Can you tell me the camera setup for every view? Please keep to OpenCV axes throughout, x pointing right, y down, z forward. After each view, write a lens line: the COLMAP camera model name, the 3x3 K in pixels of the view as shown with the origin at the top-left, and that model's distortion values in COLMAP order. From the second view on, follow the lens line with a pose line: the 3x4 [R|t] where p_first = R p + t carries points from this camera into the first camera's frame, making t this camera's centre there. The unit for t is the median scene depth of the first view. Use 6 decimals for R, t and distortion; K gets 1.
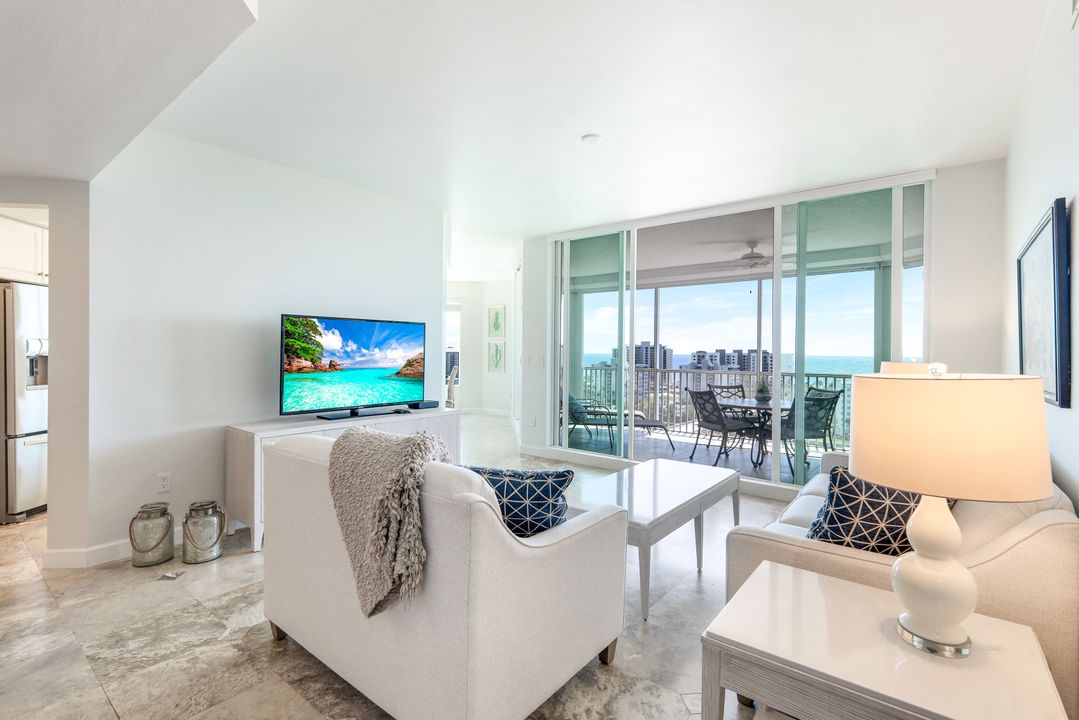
lens RADIAL K [[493.8, 0, 533.0], [0, 493.8, 348.8], [0, 0, 1]] dist [0.004272, -0.000450]
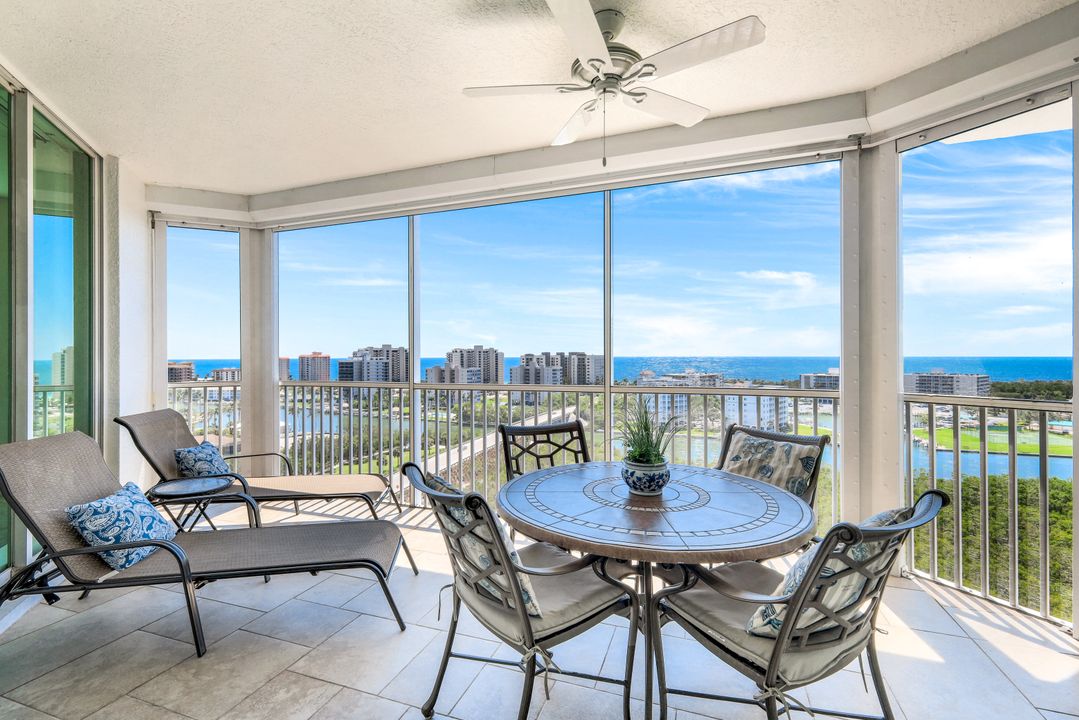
lens RADIAL K [[493.8, 0, 533.0], [0, 493.8, 348.8], [0, 0, 1]] dist [0.004272, -0.000450]
pose [[0.944818, -0.011503, 0.327395, 0.132156], [0.014322, 0.999878, -0.006203, 0.007202], [-0.327284, 0.010550, 0.944867, 0.326439]]
